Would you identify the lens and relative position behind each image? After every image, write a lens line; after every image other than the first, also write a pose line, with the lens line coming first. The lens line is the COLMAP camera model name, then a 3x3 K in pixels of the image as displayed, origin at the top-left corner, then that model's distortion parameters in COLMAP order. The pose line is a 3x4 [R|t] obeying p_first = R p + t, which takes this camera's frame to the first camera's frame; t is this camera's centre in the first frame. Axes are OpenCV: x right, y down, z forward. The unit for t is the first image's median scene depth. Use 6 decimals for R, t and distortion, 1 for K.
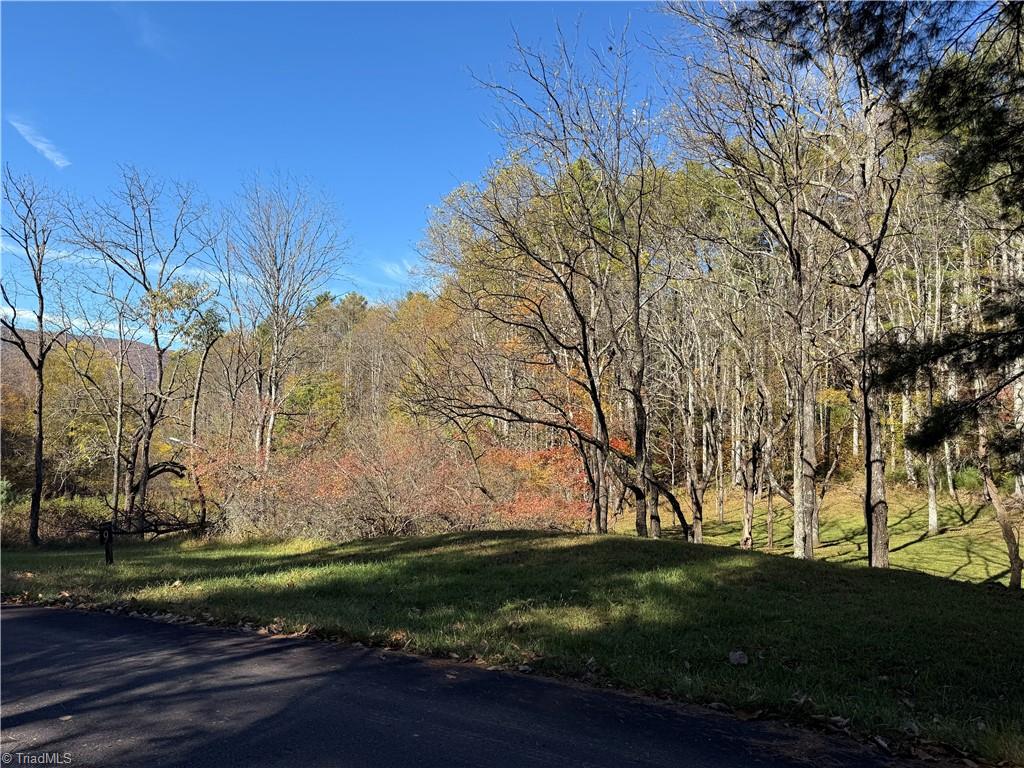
lens RADIAL K [[719.4, 0, 511.1], [0, 719.4, 380.9], [0, 0, 1]] dist [-0.003318, -0.000713]
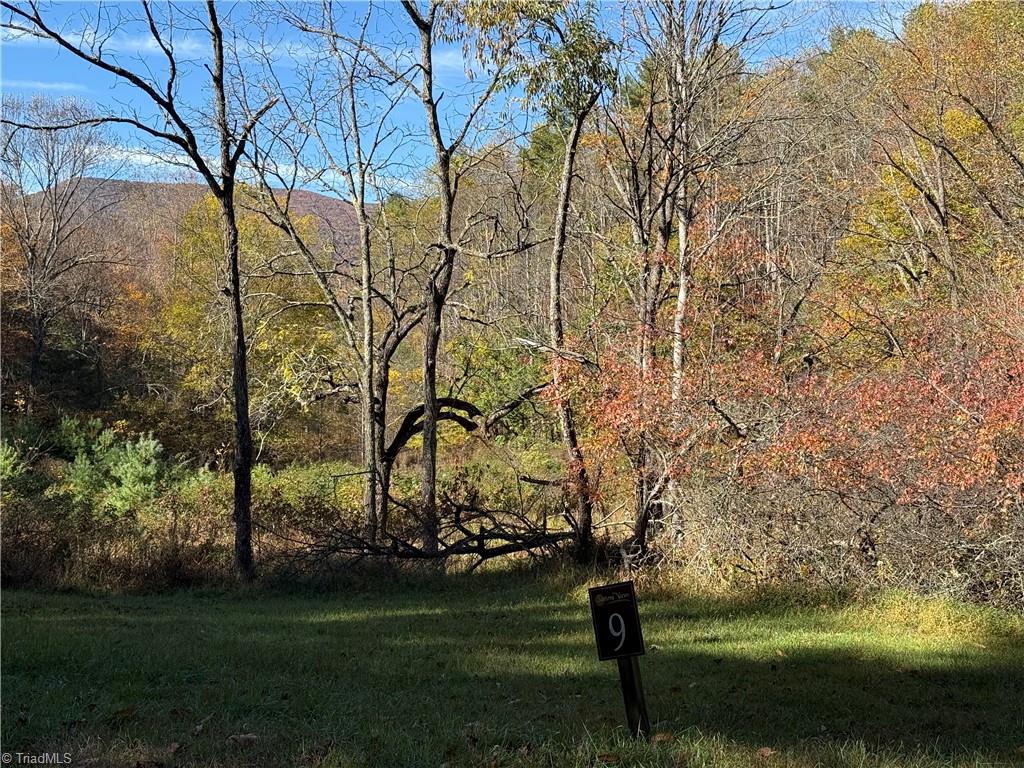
lens RADIAL K [[1427.5, 0, 512.7], [0, 1427.5, 385.2], [0, 0, 1]] dist [0.144819, 0.000000]
pose [[0.939928, -0.019429, -0.340821, -0.179551], [0.054981, 0.993961, 0.094965, 0.025351], [0.336918, -0.107999, 0.935320, 0.198874]]
